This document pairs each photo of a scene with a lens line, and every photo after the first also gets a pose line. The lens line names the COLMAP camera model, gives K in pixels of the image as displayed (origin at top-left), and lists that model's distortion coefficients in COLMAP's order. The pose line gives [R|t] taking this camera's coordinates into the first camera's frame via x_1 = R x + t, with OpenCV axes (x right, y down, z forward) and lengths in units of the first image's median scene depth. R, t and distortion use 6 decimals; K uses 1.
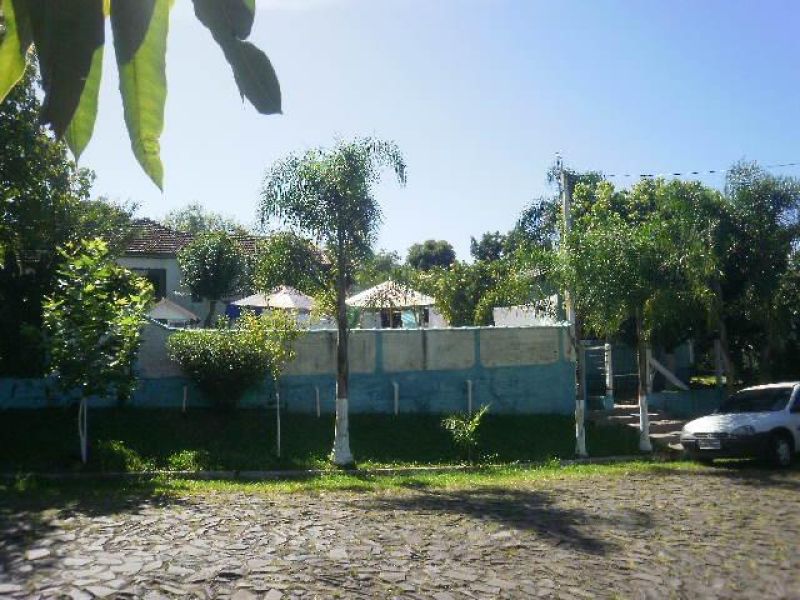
lens RADIAL K [[622.0, 0, 400.1], [0, 622.0, 302.5], [0, 0, 1]] dist [-0.145398, 0.173964]
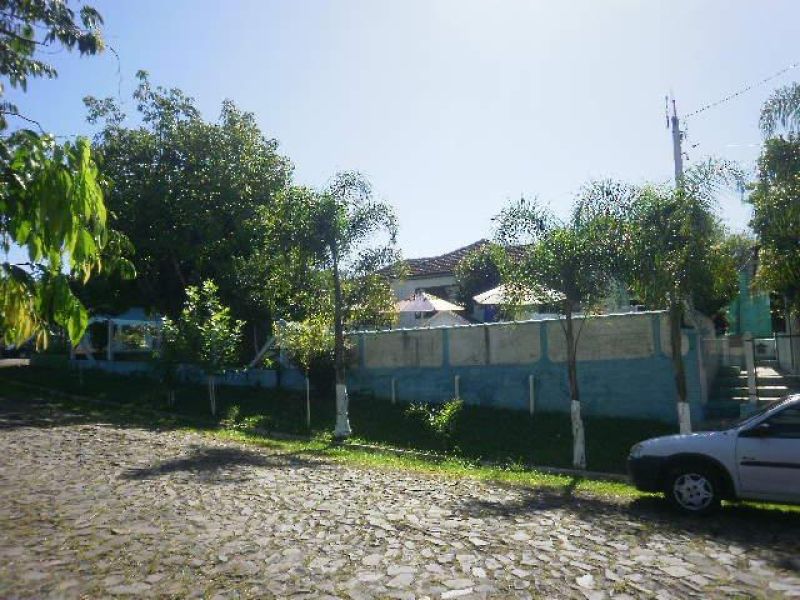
lens RADIAL K [[622.0, 0, 400.1], [0, 622.0, 302.5], [0, 0, 1]] dist [-0.145398, 0.173964]
pose [[0.645194, -0.072592, -0.760562, 0.711361], [0.061125, 0.997189, -0.043324, 0.043197], [0.761570, -0.018537, 0.647818, 0.239242]]
